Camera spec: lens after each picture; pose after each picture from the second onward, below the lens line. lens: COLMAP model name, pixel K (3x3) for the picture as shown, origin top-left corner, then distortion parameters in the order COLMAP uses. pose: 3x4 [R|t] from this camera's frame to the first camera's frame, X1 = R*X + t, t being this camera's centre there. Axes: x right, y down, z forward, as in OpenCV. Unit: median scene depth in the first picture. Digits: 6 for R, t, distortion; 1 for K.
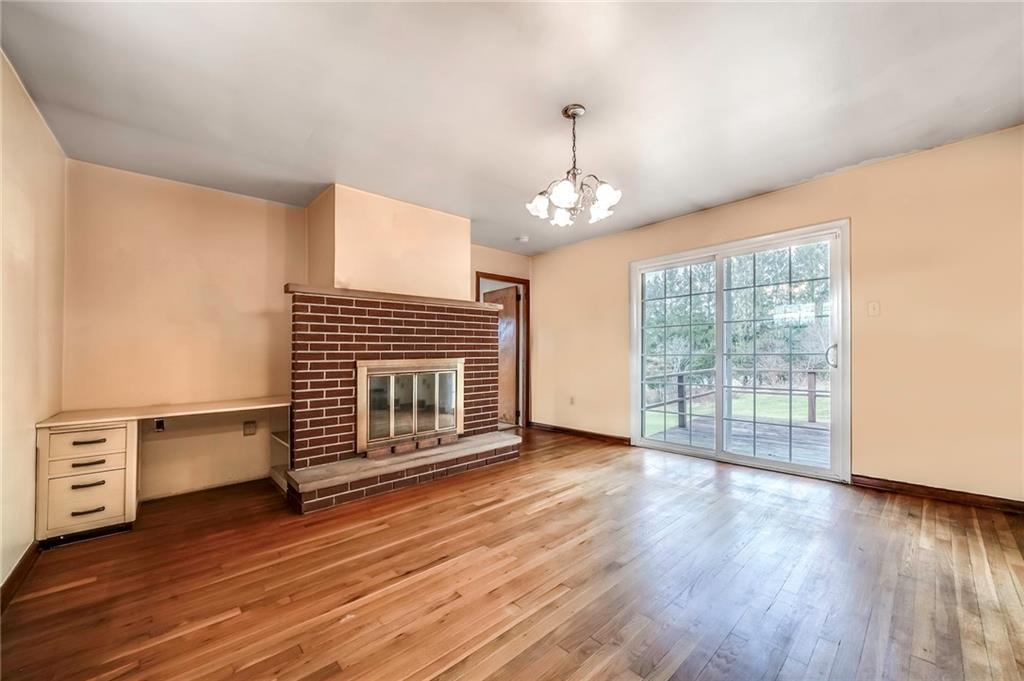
lens RADIAL K [[403.4, 0, 513.3], [0, 403.4, 356.8], [0, 0, 1]] dist [-0.013380, -0.000073]
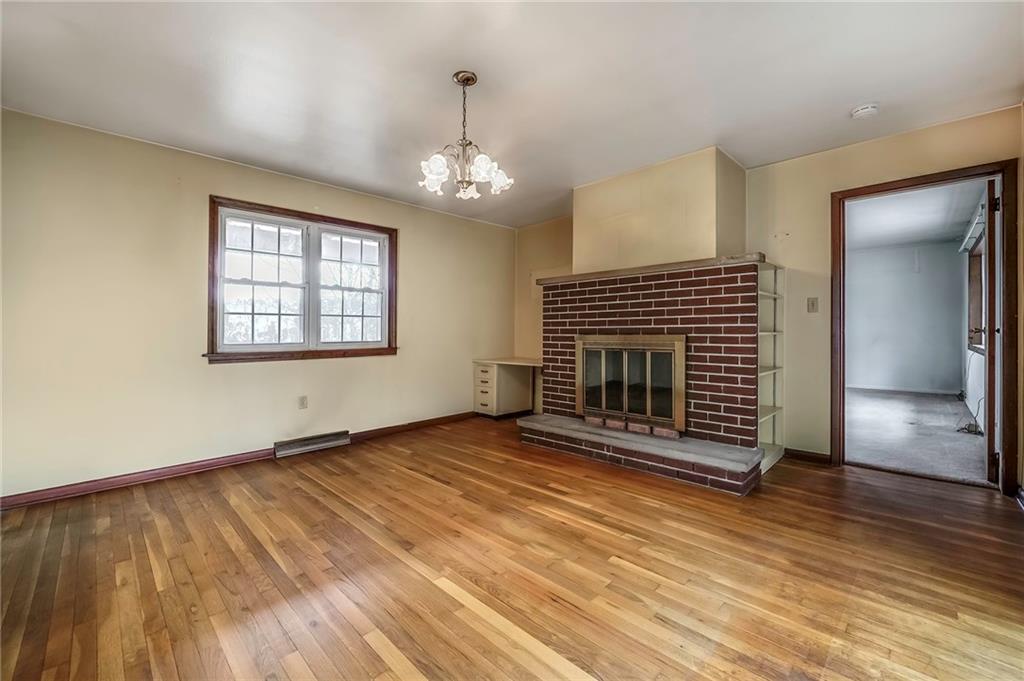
lens RADIAL K [[426.5, 0, 515.0], [0, 426.5, 328.8], [0, 0, 1]] dist [-0.009911, 0.000078]
pose [[0.029766, 0.008501, -0.999521, 0.826783], [-0.000477, 0.999964, 0.008491, -0.018832], [0.999557, 0.000224, 0.029769, 0.776607]]
